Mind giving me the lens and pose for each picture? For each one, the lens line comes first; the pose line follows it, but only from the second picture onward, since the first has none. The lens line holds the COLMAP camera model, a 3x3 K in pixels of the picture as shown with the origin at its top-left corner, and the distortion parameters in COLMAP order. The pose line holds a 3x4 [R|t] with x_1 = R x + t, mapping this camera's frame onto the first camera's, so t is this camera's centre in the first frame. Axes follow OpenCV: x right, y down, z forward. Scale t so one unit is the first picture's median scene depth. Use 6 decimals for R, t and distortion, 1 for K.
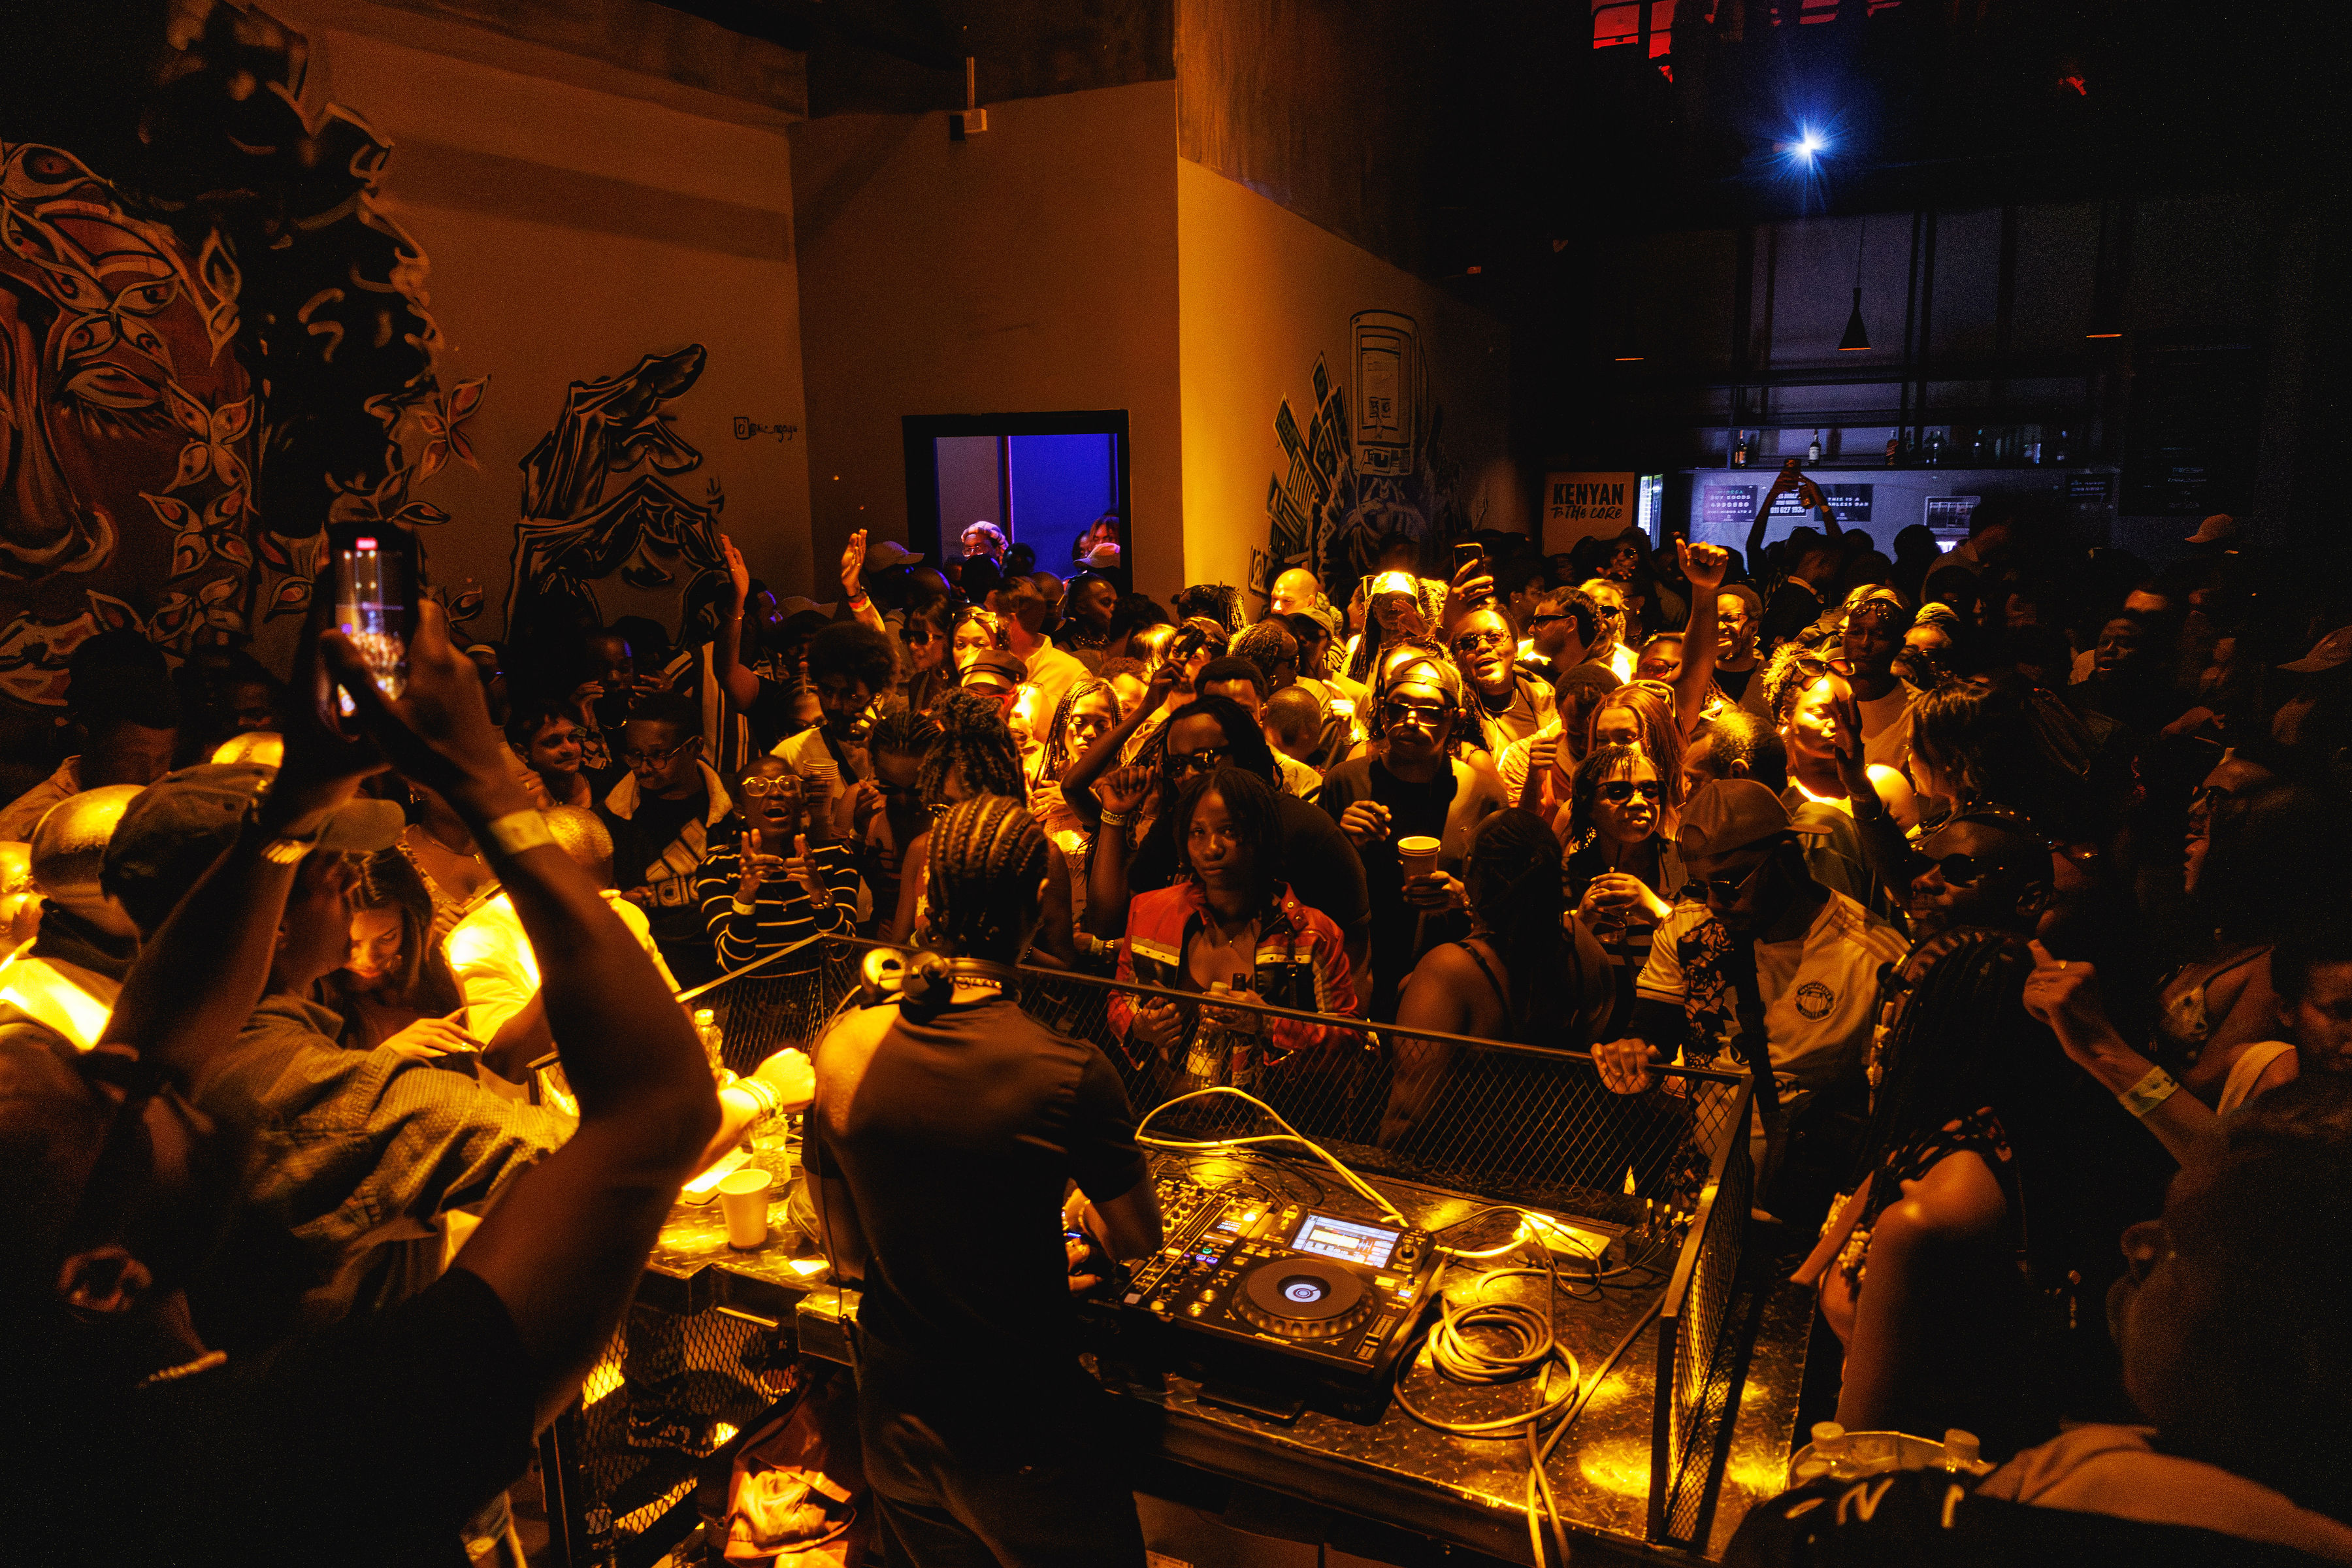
lens RADIAL K [[1623.1, 0, 1176.0], [0, 1623.1, 784.0], [0, 0, 1]] dist [0.002735, -0.002688]
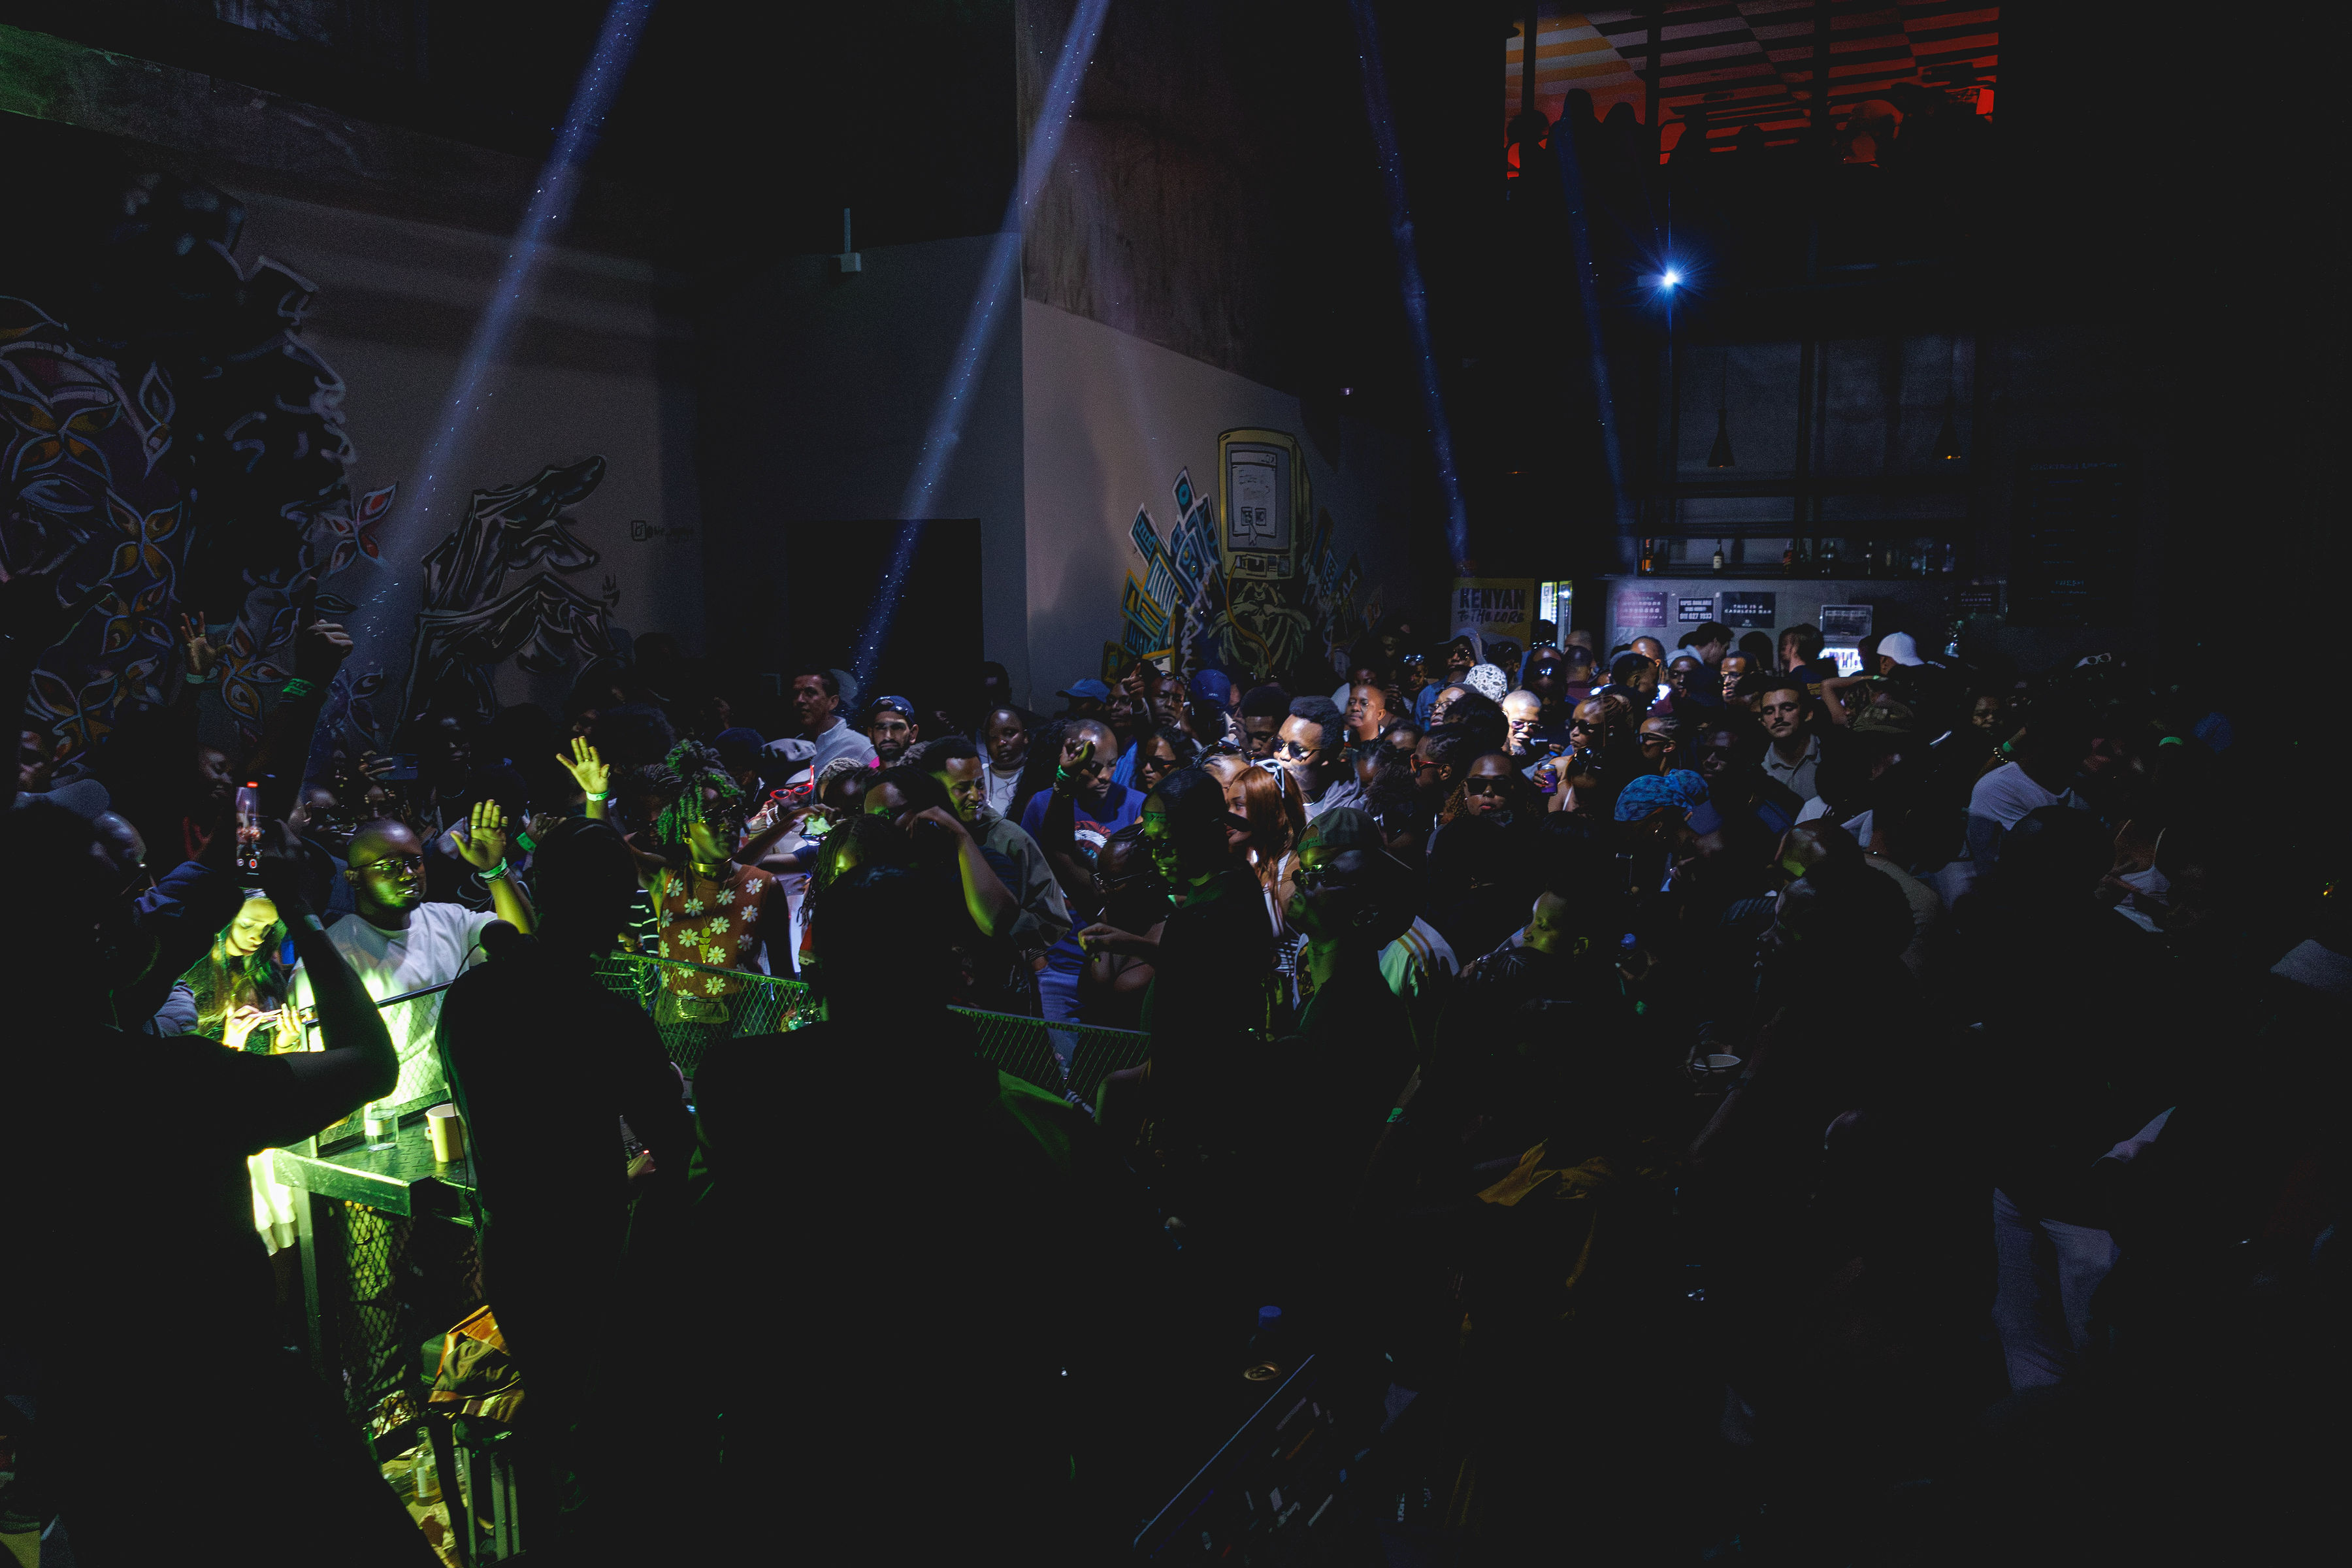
lens RADIAL K [[1684.8, 0, 1176.0], [0, 1684.8, 784.0], [0, 0, 1]] dist [-0.001555, 0.002737]
pose [[0.999843, 0.013828, -0.011117, 0.119455], [-0.014499, 0.997921, -0.062798, 0.020841], [0.010226, 0.062950, 0.997964, -0.137829]]
